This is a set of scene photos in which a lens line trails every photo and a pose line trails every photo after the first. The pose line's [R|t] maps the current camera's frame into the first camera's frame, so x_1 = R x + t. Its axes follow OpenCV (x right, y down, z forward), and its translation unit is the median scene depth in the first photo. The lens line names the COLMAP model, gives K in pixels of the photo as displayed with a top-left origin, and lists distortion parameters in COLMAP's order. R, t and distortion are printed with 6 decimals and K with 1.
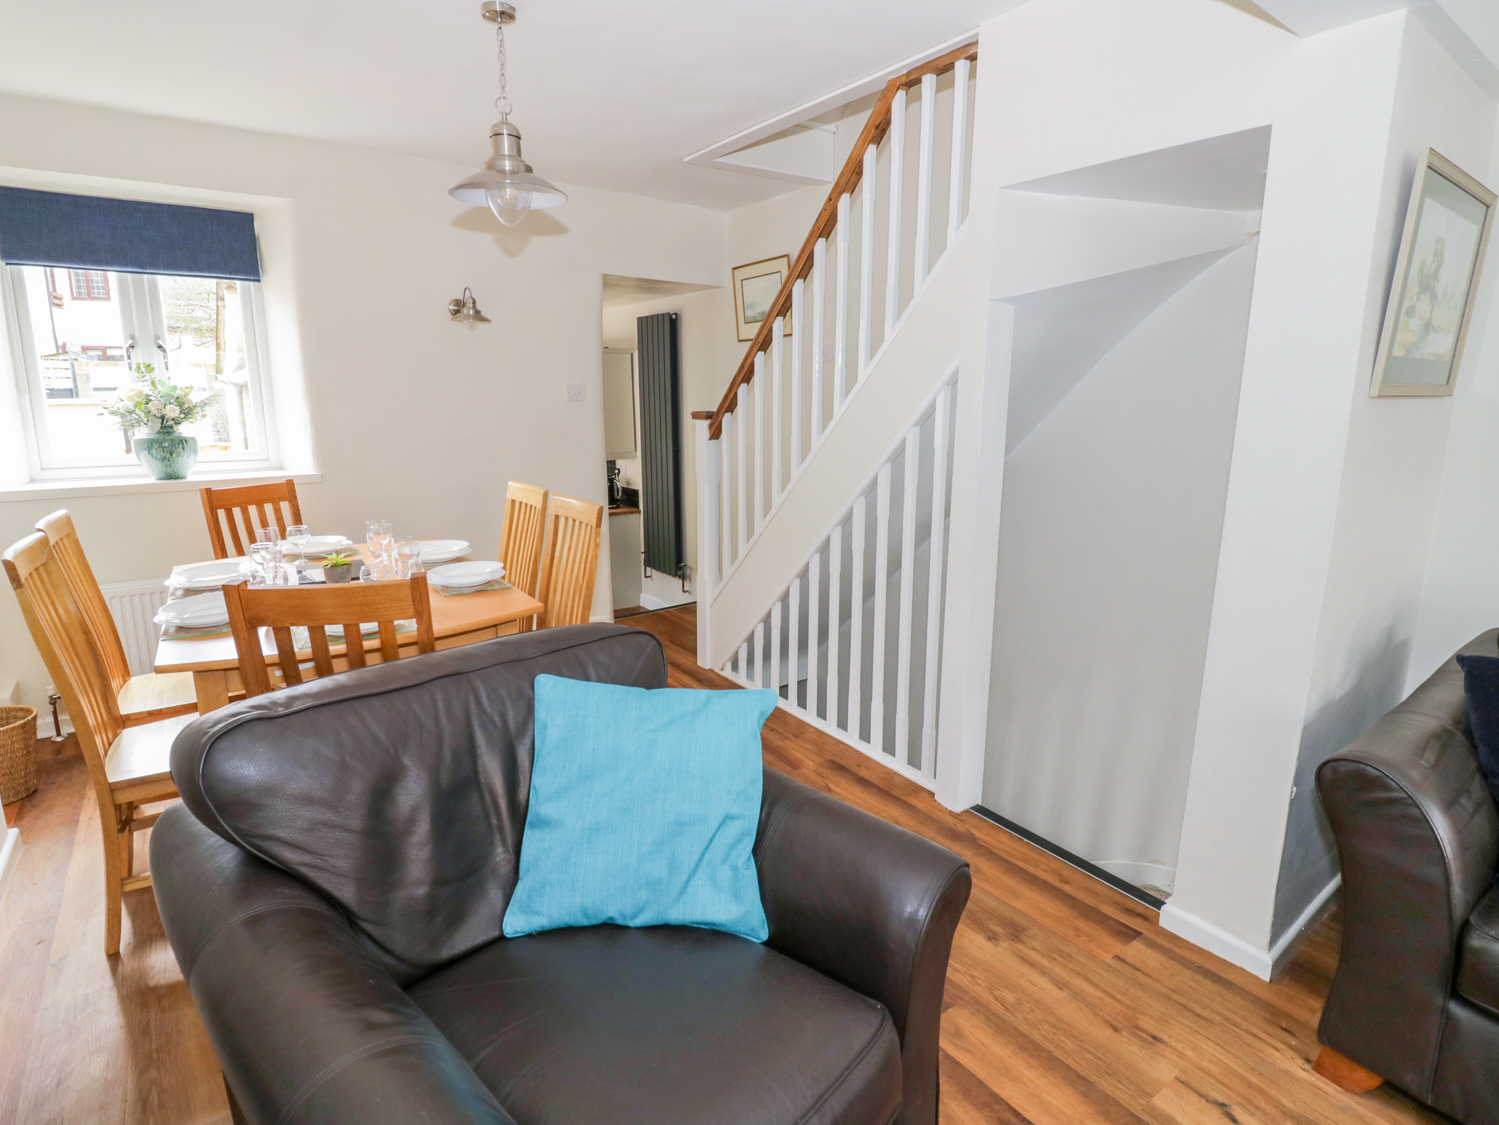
lens RADIAL K [[780.9, 0, 744.2], [0, 780.9, 566.6], [0, 0, 1]] dist [-0.002413, -0.012055]
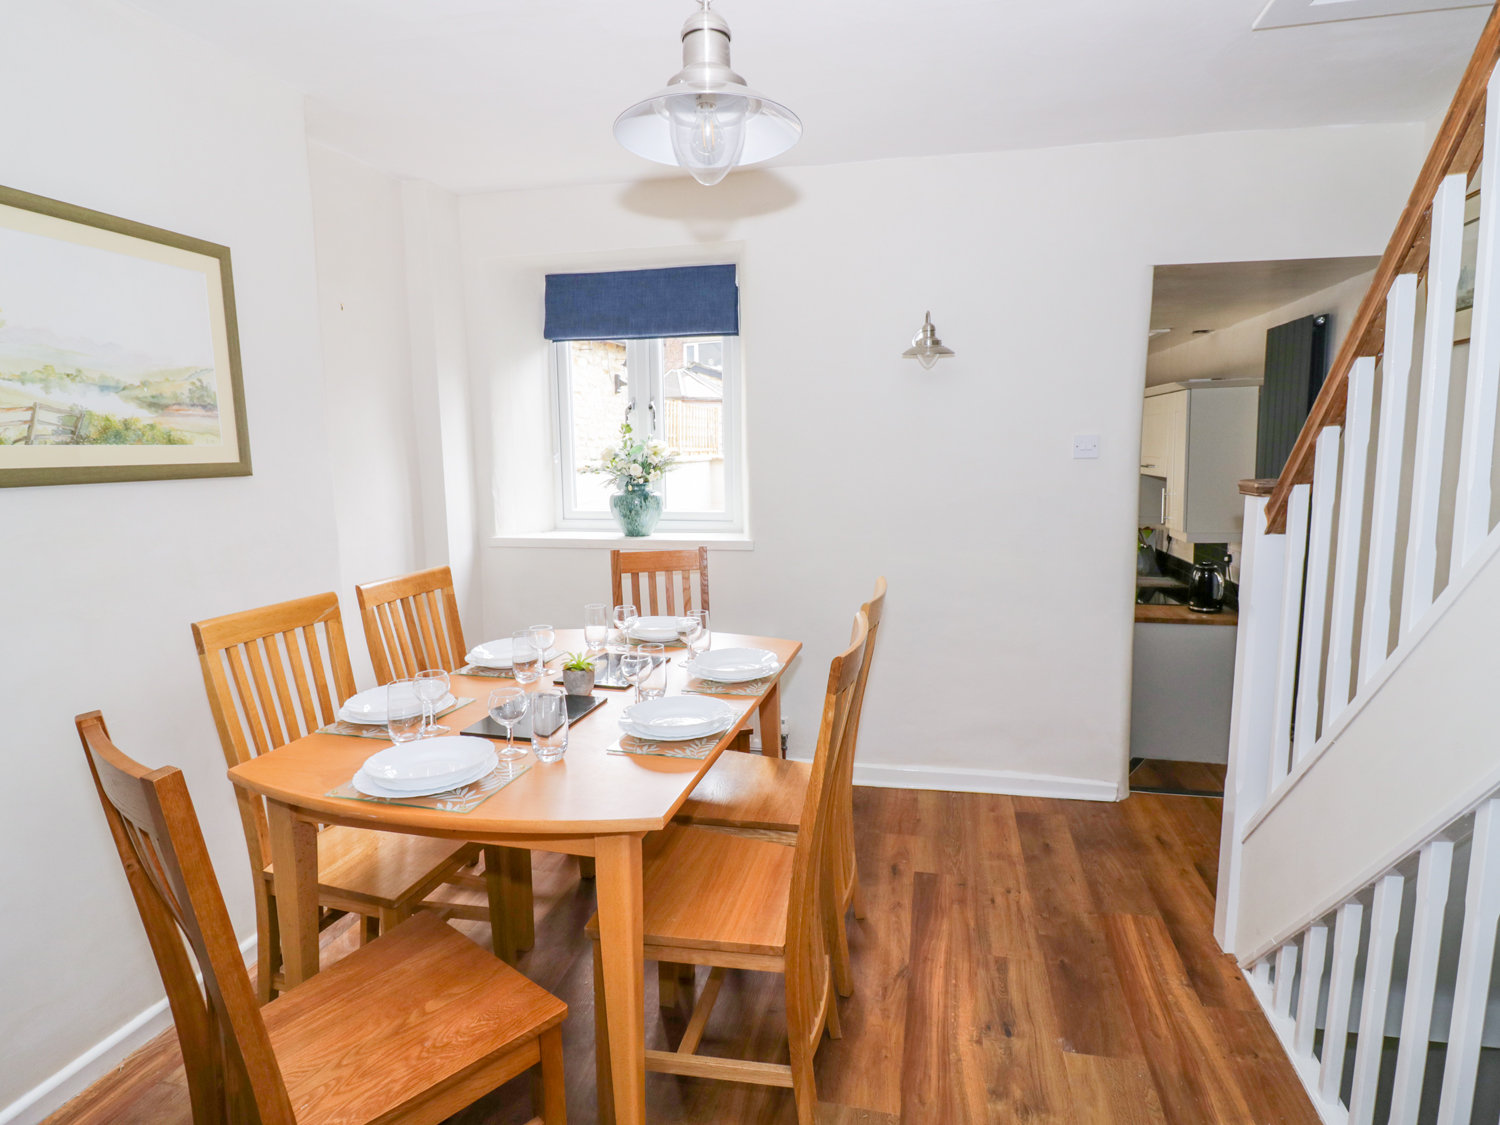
lens RADIAL K [[781.4, 0, 749.5], [0, 781.4, 557.0], [0, 0, 1]] dist [-0.002413, -0.012055]
pose [[0.660648, 0.092102, -0.745024, 0.126114], [-0.147615, 0.989007, -0.008633, -0.098050], [0.736039, 0.115680, 0.666981, 0.428161]]
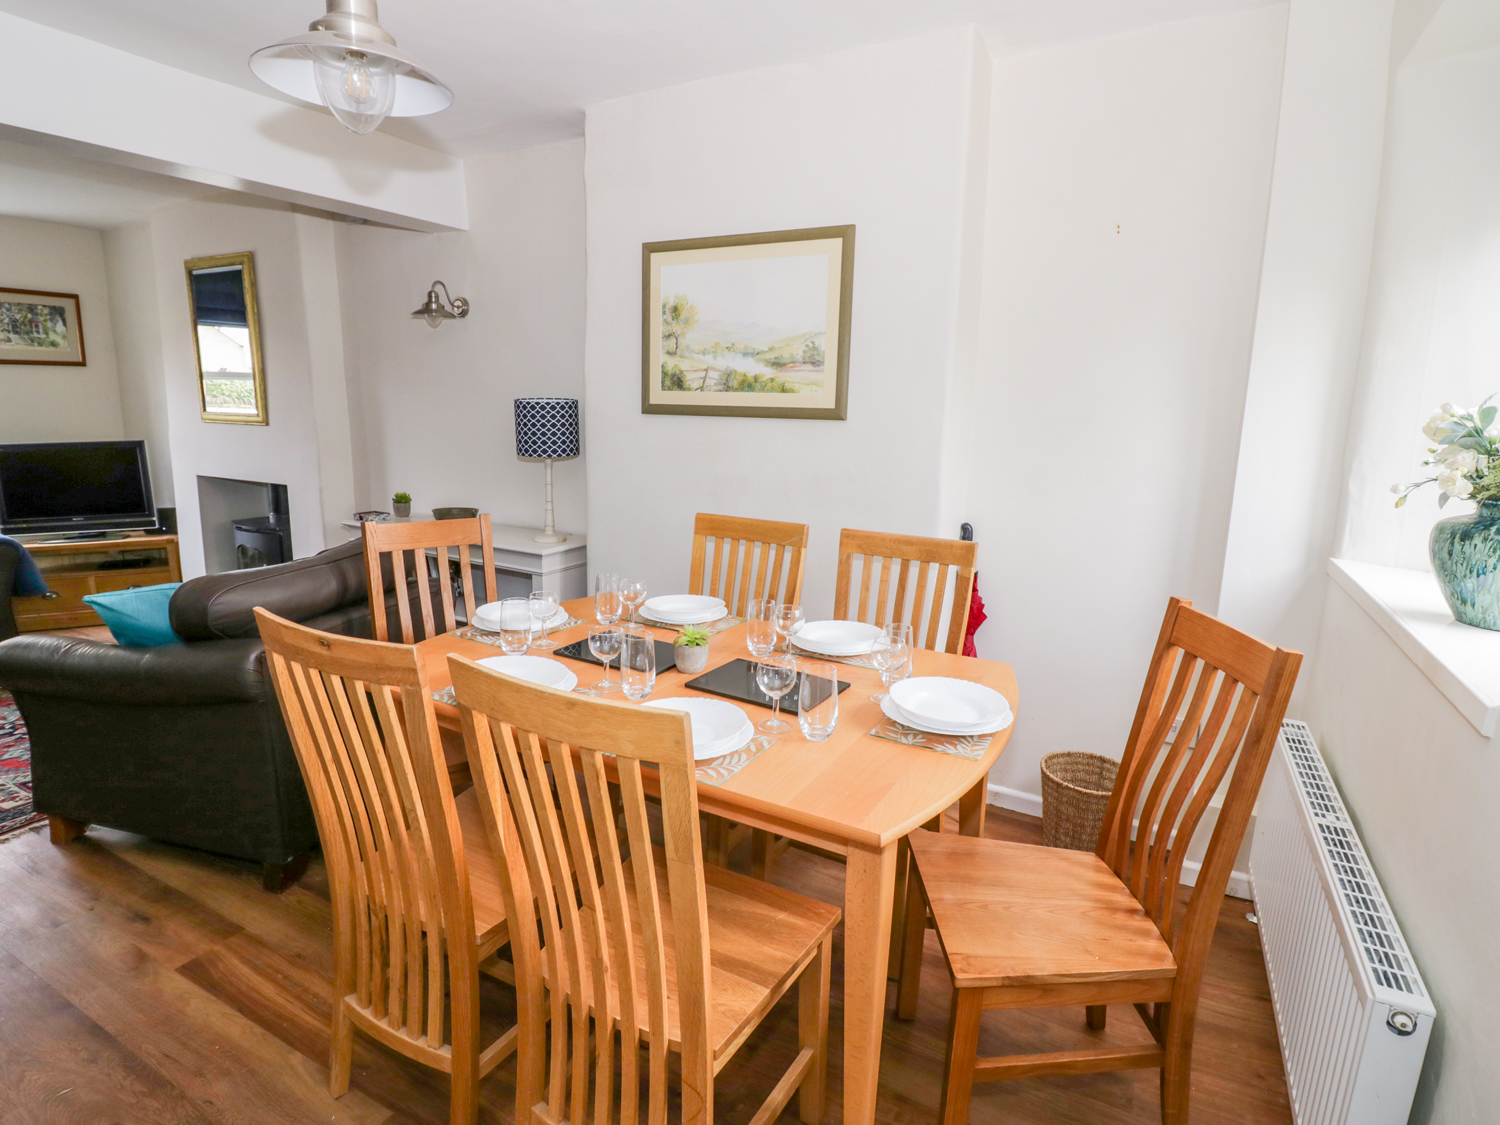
lens RADIAL K [[781.4, 0, 744.9], [0, 781.4, 560.8], [0, 0, 1]] dist [-0.002413, -0.012055]
pose [[-0.894231, 0.059878, -0.443582, -0.189293], [-0.124350, 0.918768, 0.374703, -0.254013], [0.429986, 0.390230, -0.814146, 1.164456]]
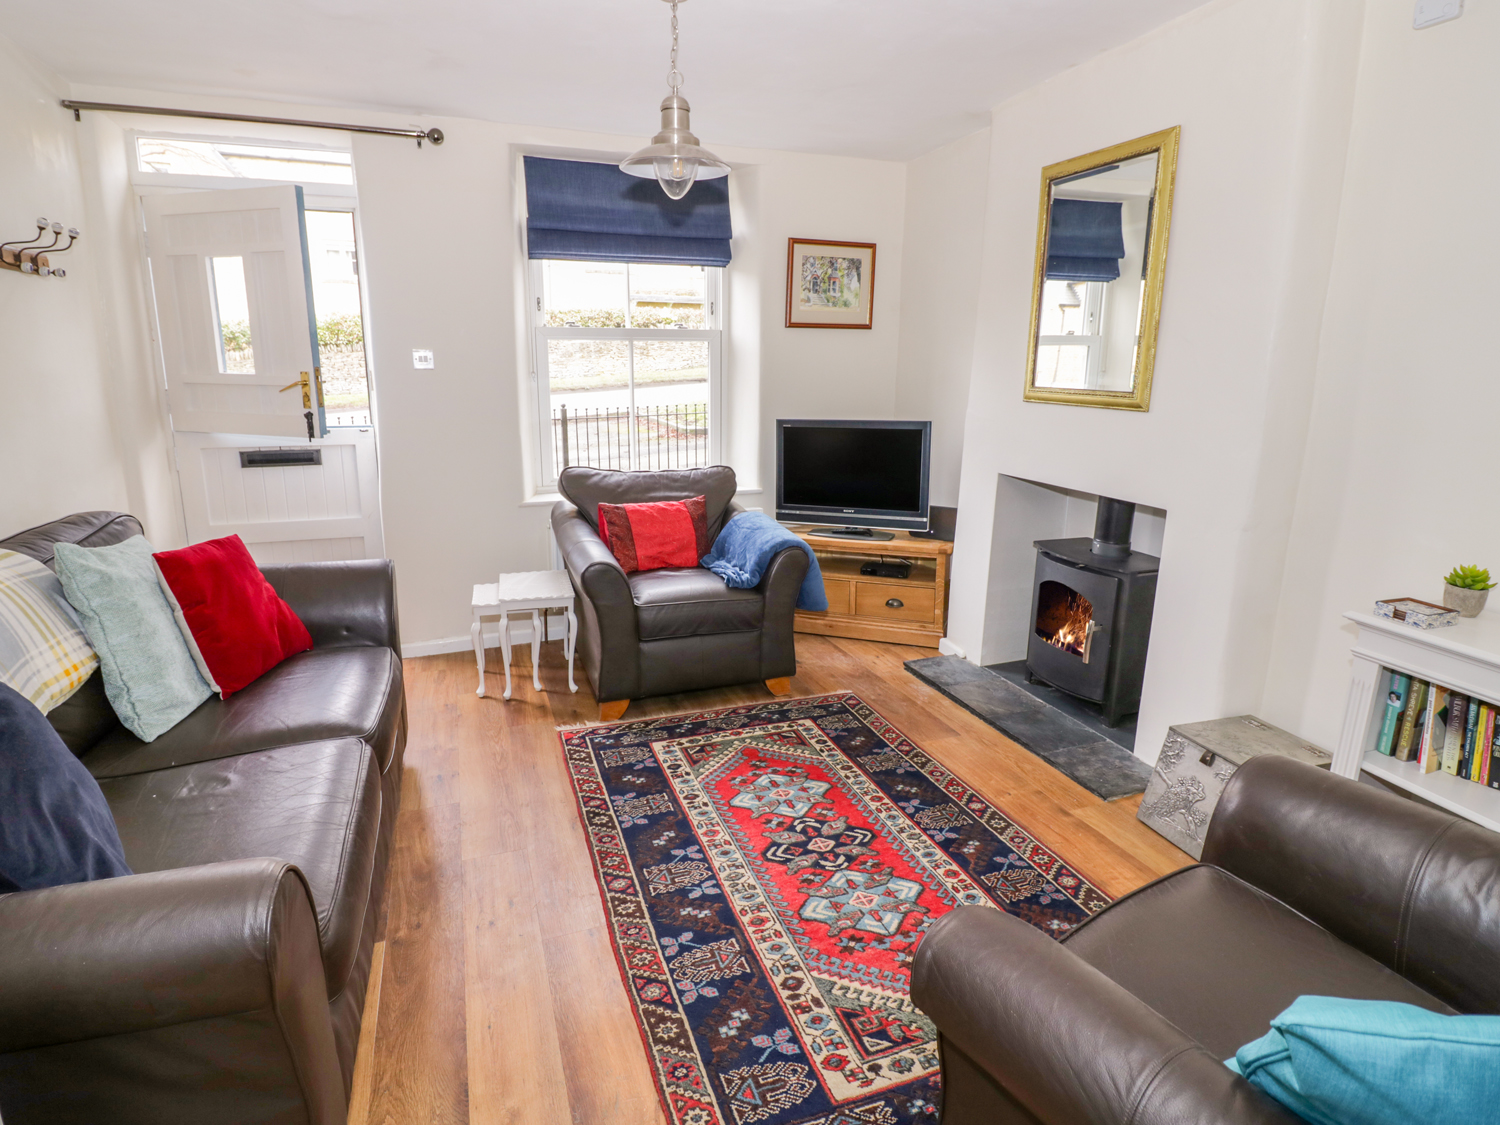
lens RADIAL K [[781.4, 0, 745.5], [0, 781.4, 558.9], [0, 0, 1]] dist [-0.002413, -0.012055]
pose [[-0.964467, -0.082709, 0.250924, 0.109594], [0.039058, 0.894667, 0.445023, -0.122785], [-0.261301, 0.439010, -0.859646, 0.580641]]
